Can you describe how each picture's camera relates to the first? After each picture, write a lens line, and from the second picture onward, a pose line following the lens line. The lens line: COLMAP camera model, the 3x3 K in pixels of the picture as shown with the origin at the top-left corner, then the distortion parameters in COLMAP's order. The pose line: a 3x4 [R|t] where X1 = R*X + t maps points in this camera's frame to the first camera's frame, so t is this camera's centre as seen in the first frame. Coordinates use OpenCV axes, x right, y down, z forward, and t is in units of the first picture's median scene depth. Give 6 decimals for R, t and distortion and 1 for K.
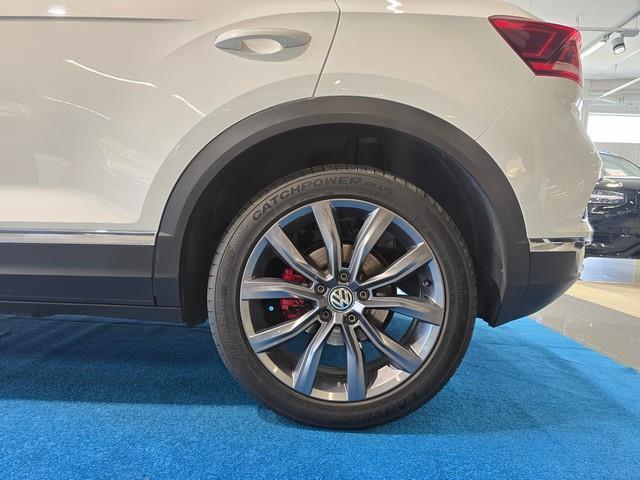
lens RADIAL K [[431.3, 0, 320.0], [0, 431.3, 240.0], [0, 0, 1]] dist [-0.002411, -0.004788]
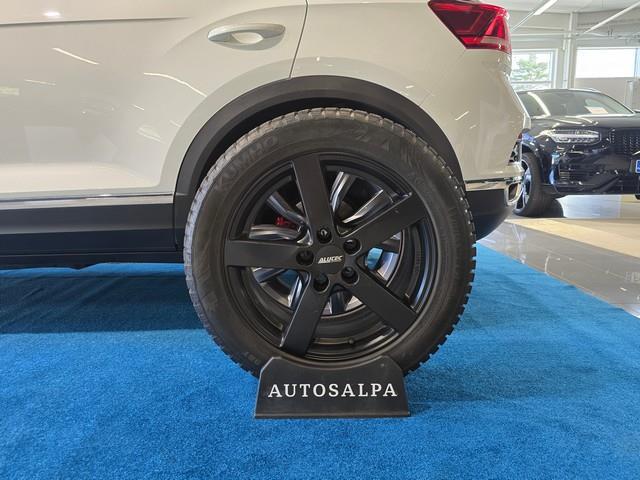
lens RADIAL K [[425.0, 0, 309.4], [0, 425.0, 243.1], [0, 0, 1]] dist [-0.004855, -0.004083]
pose [[0.998429, -0.055017, -0.010644, 0.023689], [0.055880, 0.991720, 0.115626, 0.007080], [0.004194, -0.116039, 0.993236, -0.248850]]
